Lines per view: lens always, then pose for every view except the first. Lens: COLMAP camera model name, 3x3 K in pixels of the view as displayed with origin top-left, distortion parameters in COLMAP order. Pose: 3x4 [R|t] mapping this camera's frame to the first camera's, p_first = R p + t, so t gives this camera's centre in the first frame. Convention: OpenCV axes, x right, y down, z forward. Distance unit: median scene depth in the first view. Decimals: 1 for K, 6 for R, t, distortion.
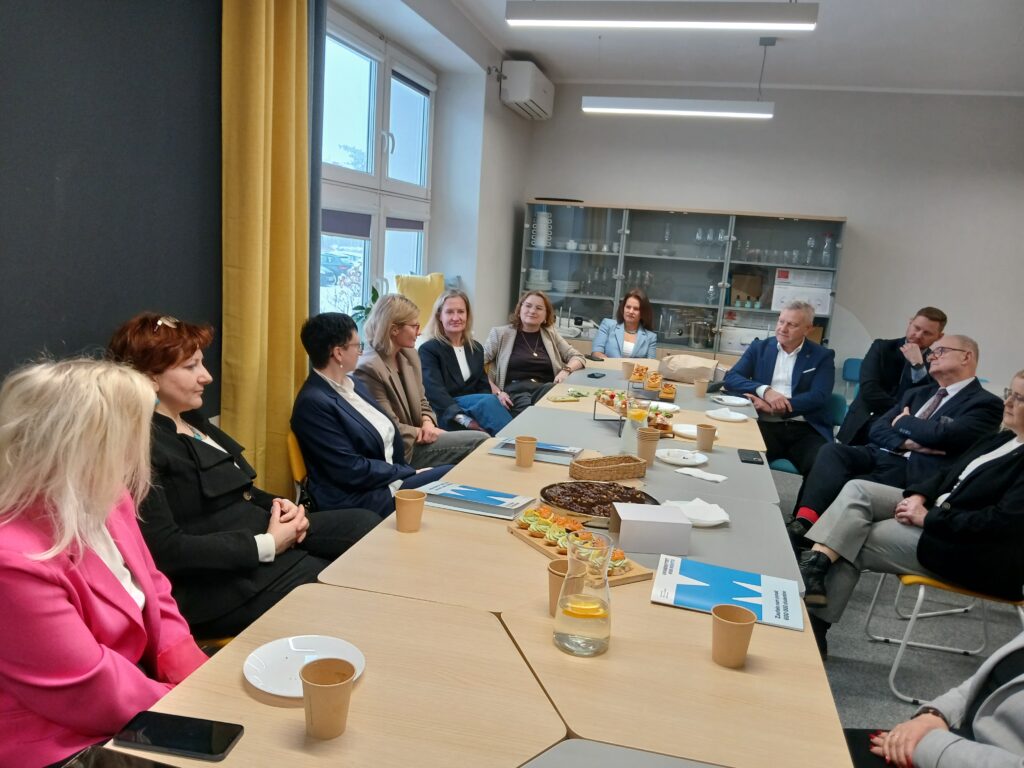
lens RADIAL K [[787.2, 0, 512.0], [0, 787.2, 384.0], [0, 0, 1]] dist [0.120518, -0.278093]
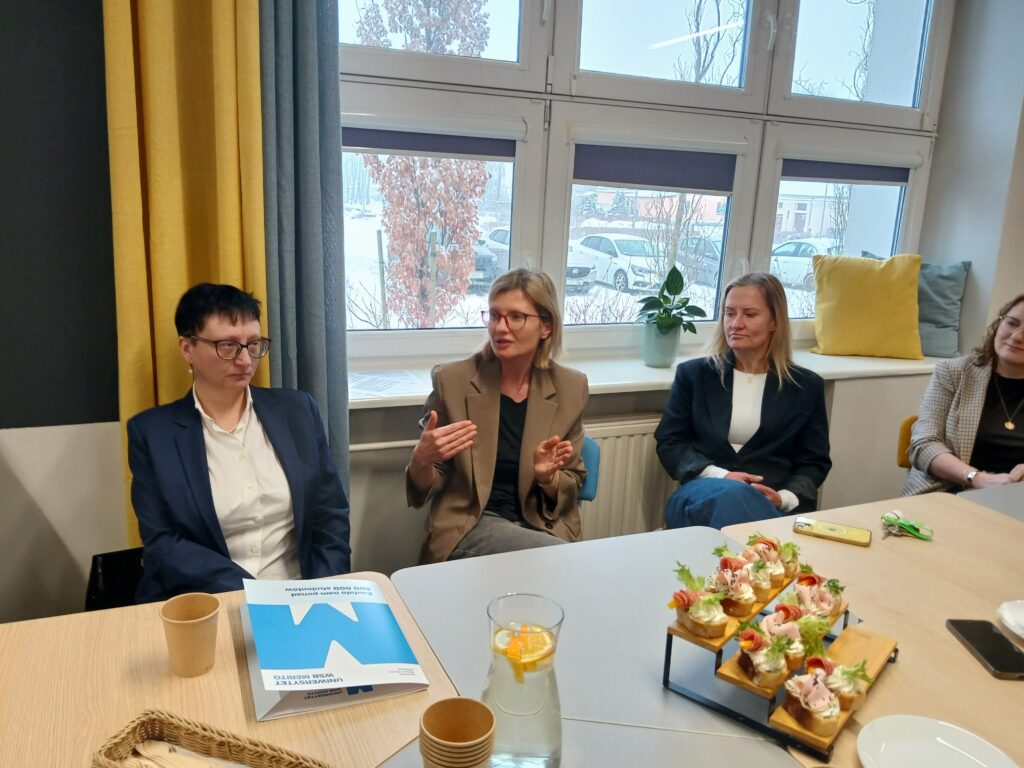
lens RADIAL K [[787.2, 0, 512.0], [0, 787.2, 384.0], [0, 0, 1]] dist [0.120518, -0.278093]
pose [[0.592385, 0.150586, -0.791457, 0.225321], [-0.148536, 0.985950, 0.076416, -0.053507], [0.791844, 0.072292, 0.606429, 0.463559]]
